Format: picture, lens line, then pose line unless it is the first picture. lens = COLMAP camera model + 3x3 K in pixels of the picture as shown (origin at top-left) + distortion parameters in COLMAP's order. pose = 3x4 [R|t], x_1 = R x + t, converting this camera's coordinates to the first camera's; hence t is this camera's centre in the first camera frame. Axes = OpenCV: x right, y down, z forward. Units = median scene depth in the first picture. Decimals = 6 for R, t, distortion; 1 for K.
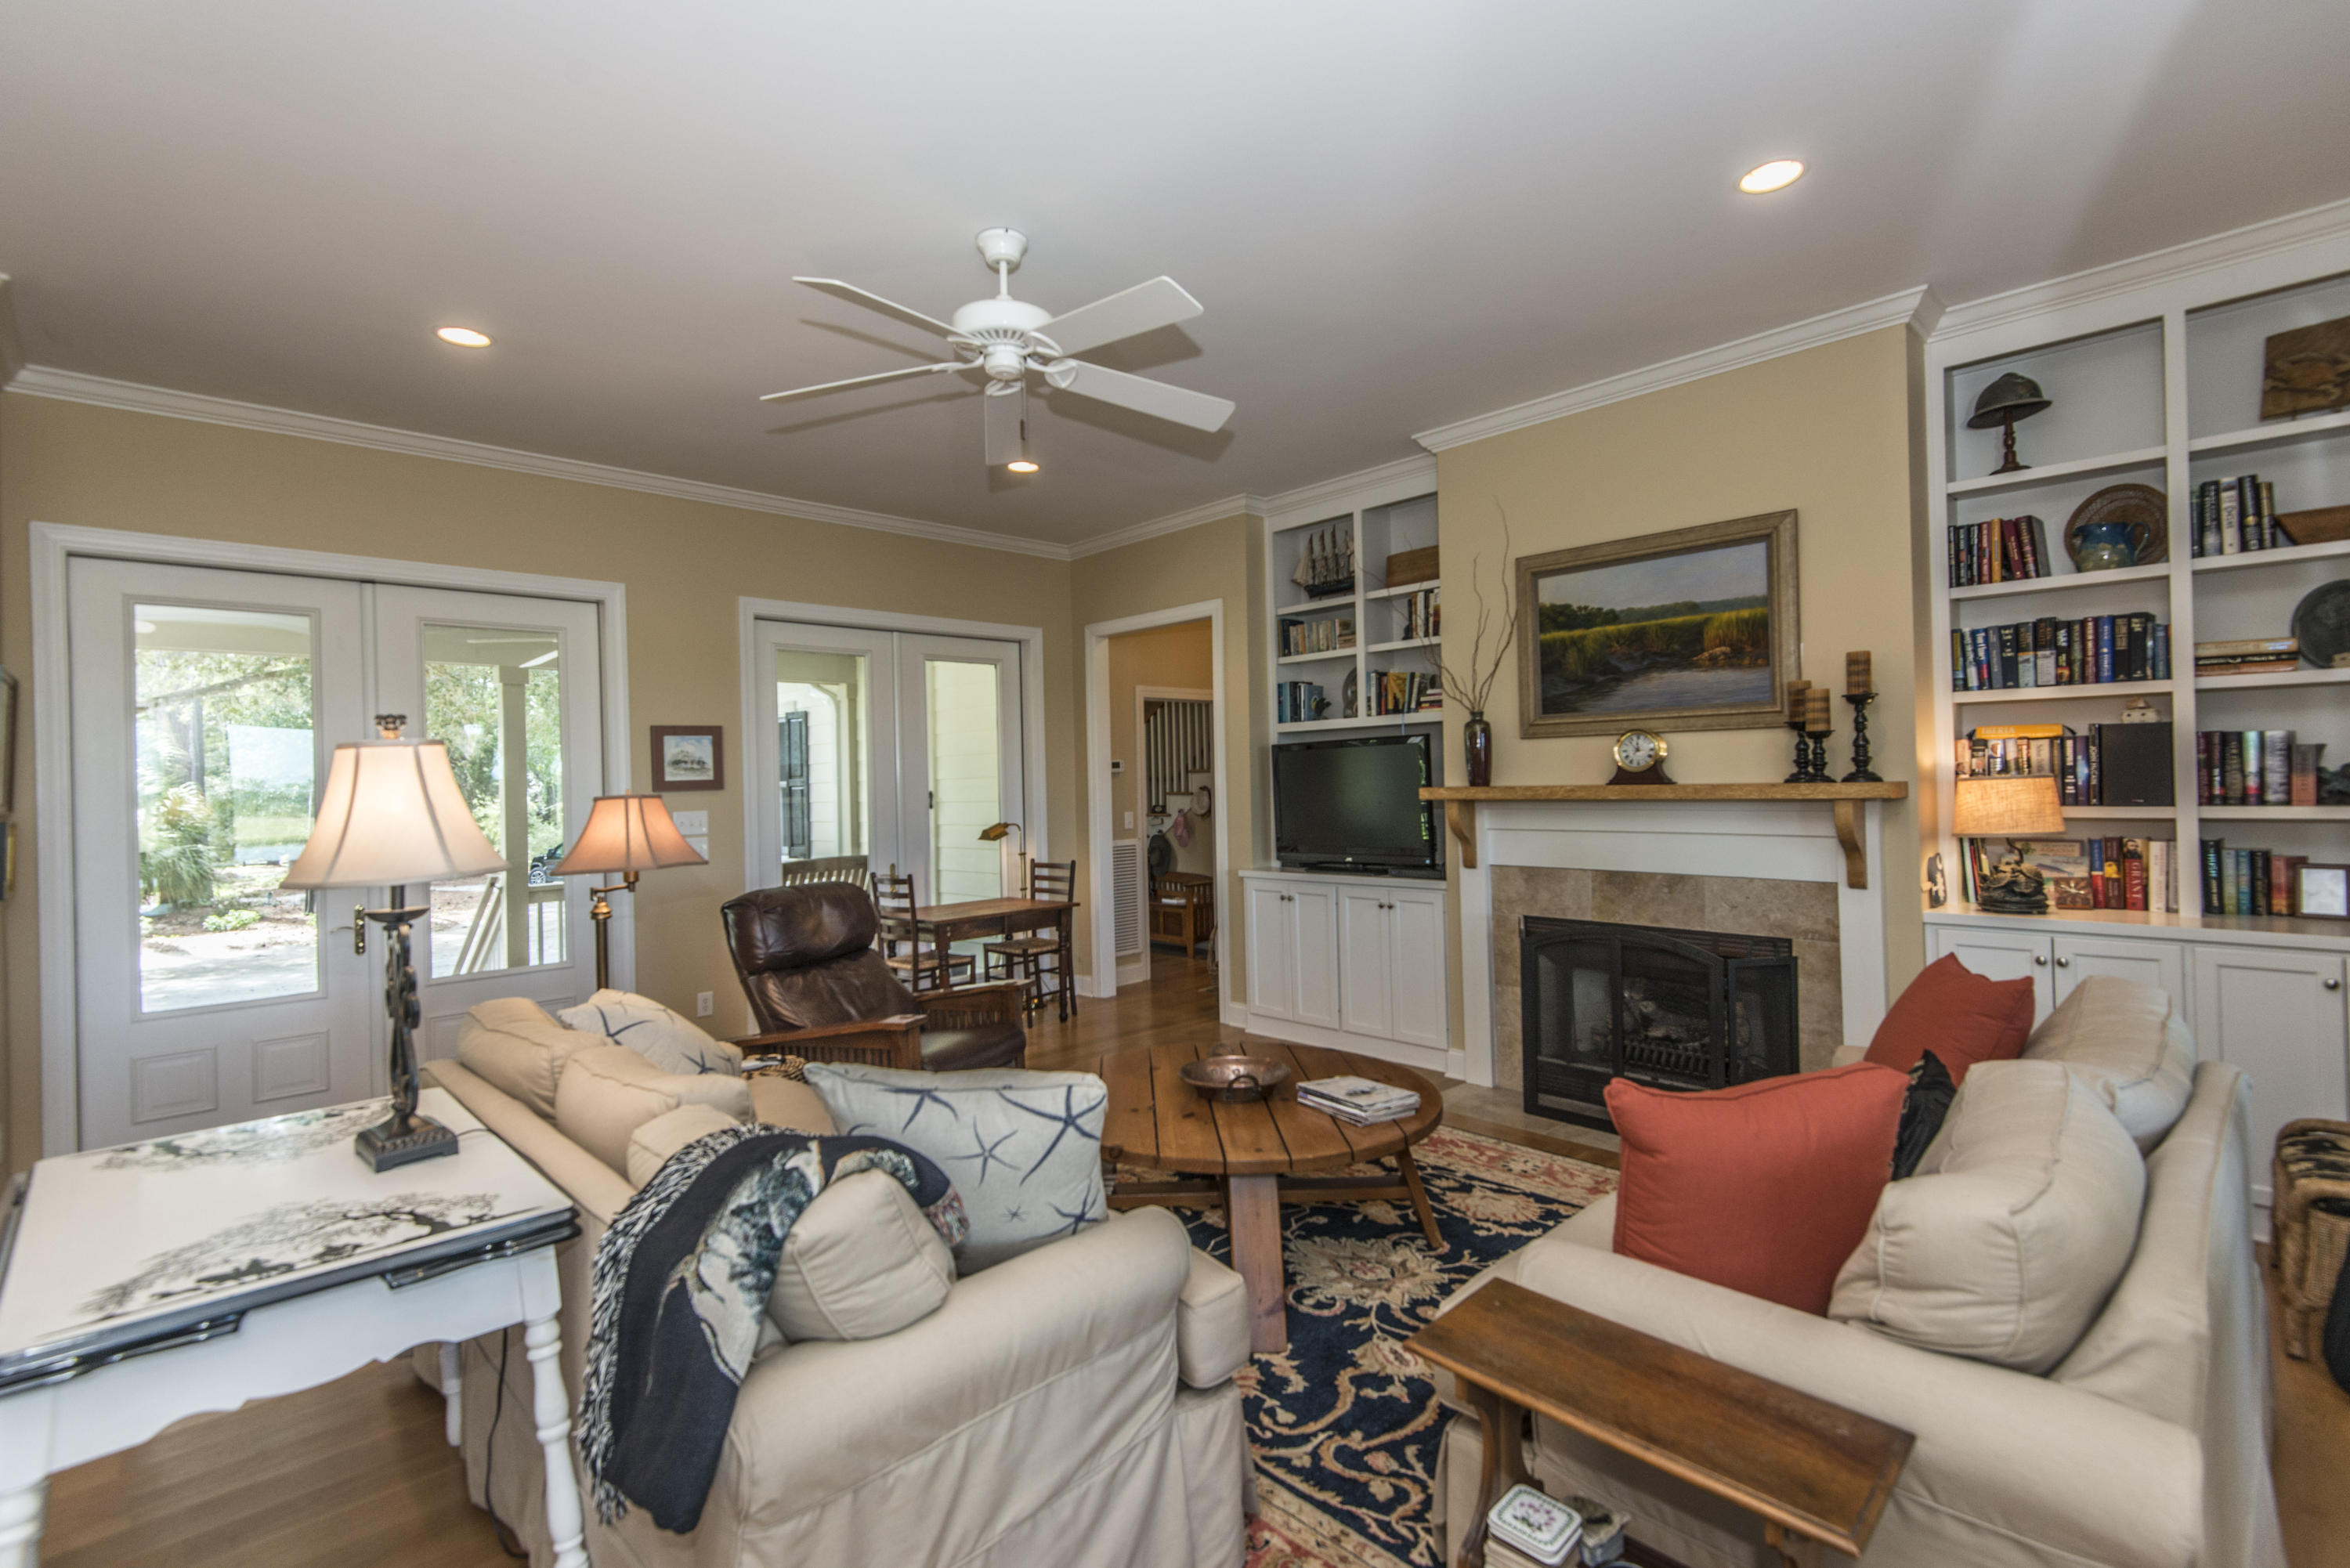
lens RADIAL K [[1068.7, 0, 1175.8], [0, 1068.7, 779.4], [0, 0, 1]] dist [0.031135, -0.016057]
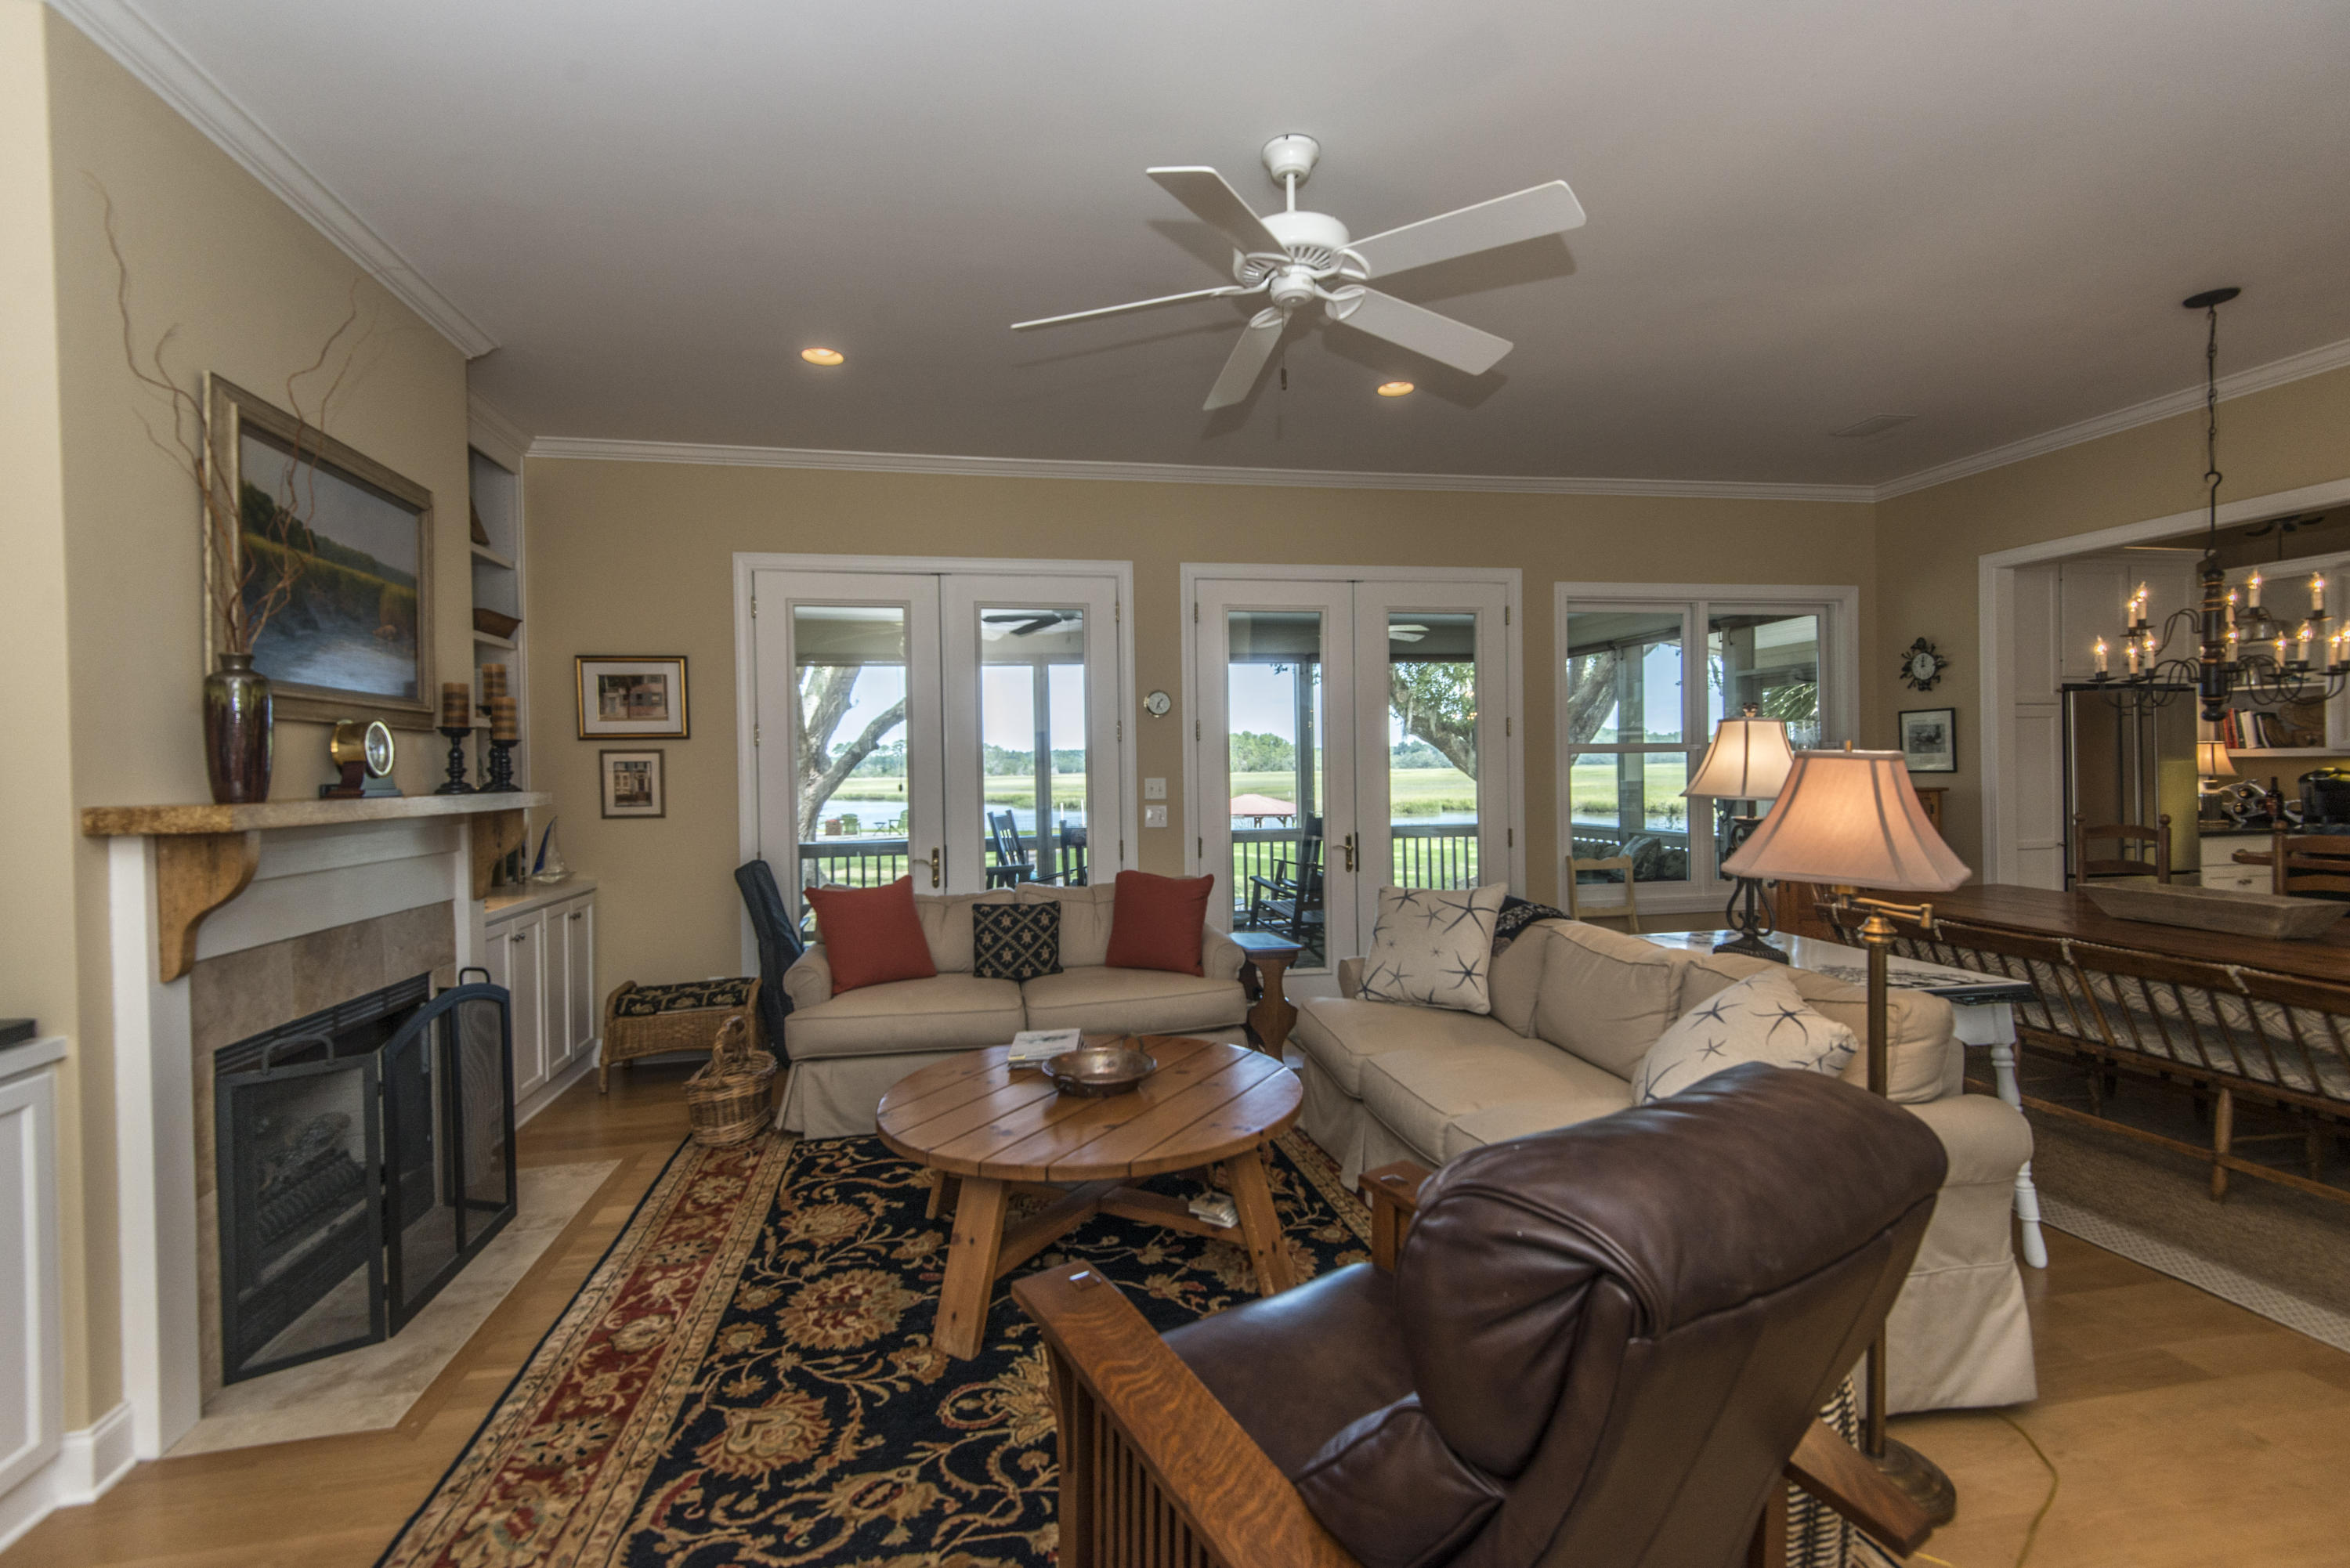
lens RADIAL K [[1068.7, 0, 1174.9], [0, 1068.7, 777.8], [0, 0, 1]] dist [0.031135, -0.016057]
pose [[-0.834769, 0.033464, 0.549583, -0.461434], [0.036852, 0.999309, -0.004874, 0.017328], [-0.549366, 0.016185, -0.835425, 1.499283]]
